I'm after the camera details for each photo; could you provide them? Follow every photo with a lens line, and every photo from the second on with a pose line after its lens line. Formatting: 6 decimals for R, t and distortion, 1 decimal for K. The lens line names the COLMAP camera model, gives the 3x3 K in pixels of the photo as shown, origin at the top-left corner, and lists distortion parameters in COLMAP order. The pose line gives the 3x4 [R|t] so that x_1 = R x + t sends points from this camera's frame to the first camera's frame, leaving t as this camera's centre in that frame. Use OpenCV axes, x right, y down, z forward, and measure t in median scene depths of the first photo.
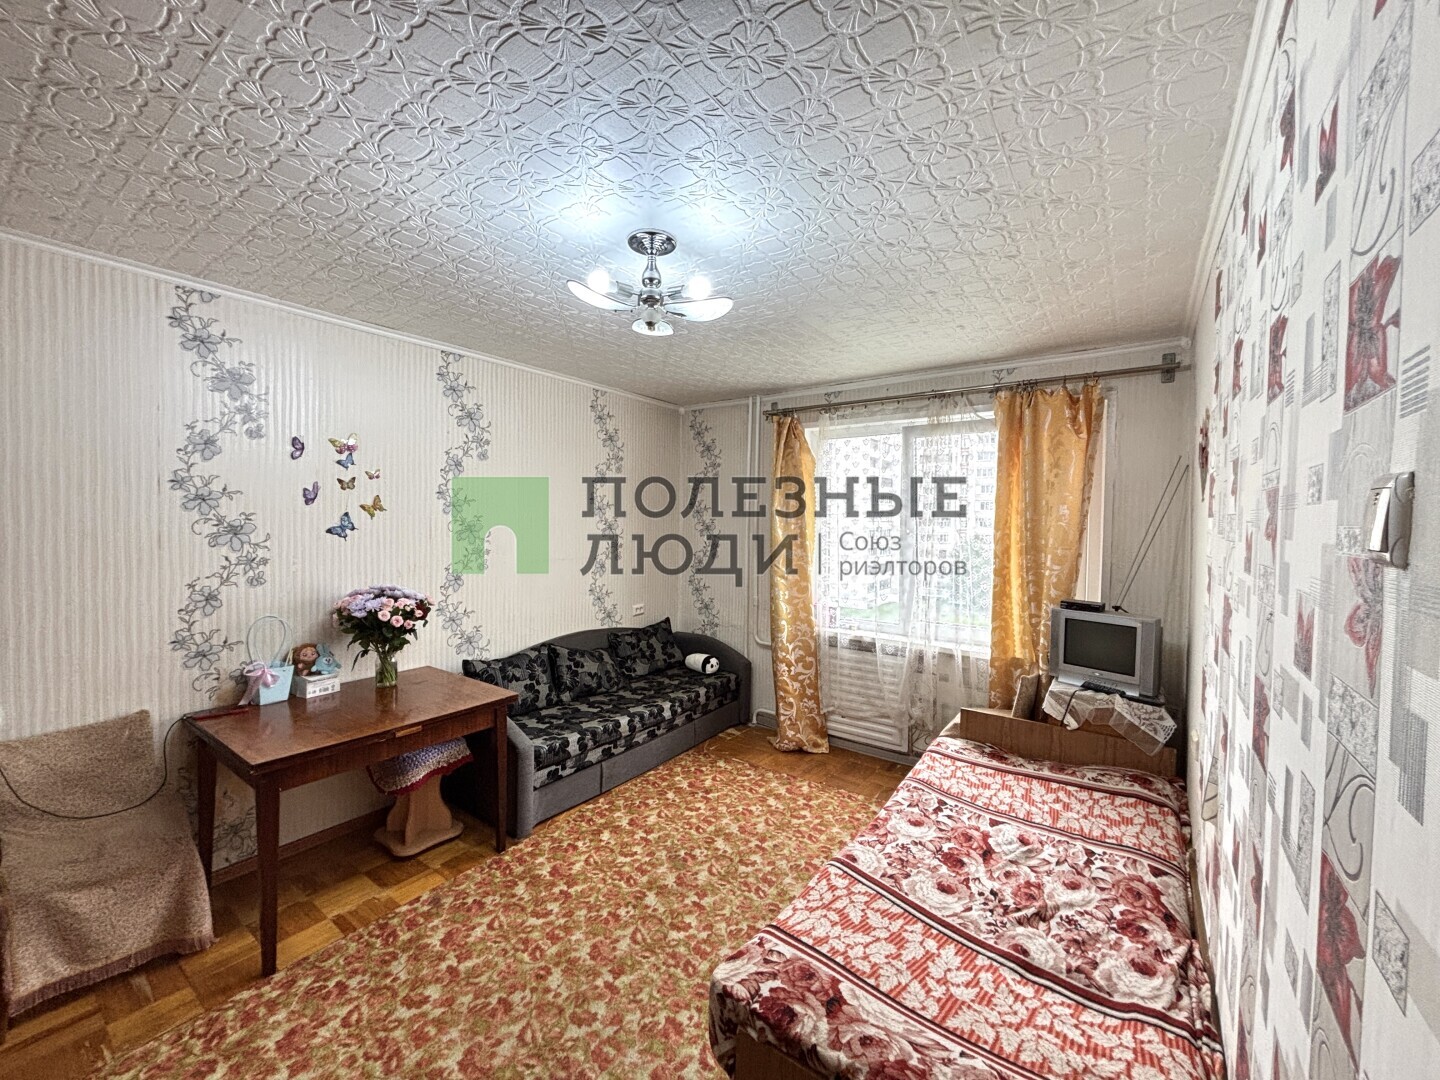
lens RADIAL K [[587.6, 0, 720.0], [0, 587.6, 540.0], [0, 0, 1]] dist [-0.020776, 0.020406]
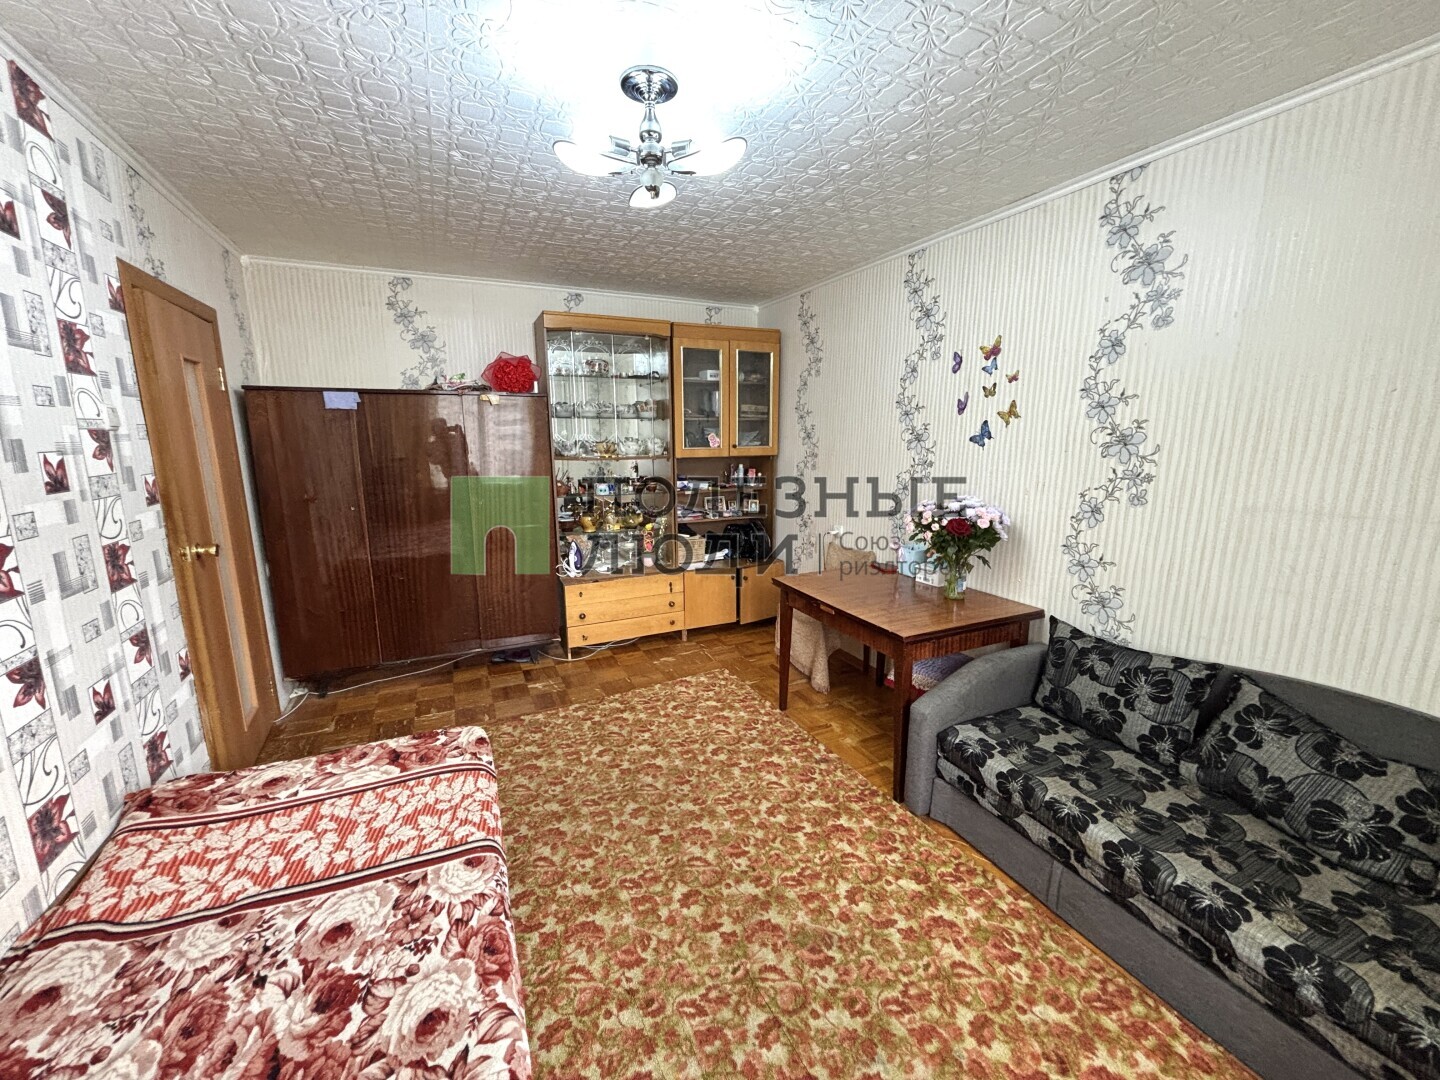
lens RADIAL K [[587.6, 0, 720.0], [0, 587.6, 540.0], [0, 0, 1]] dist [-0.020776, 0.020406]
pose [[-0.488511, 0.150760, -0.859435, 0.667099], [-0.035867, 0.980659, 0.192411, -0.033672], [0.871820, 0.124820, -0.473655, 1.601512]]
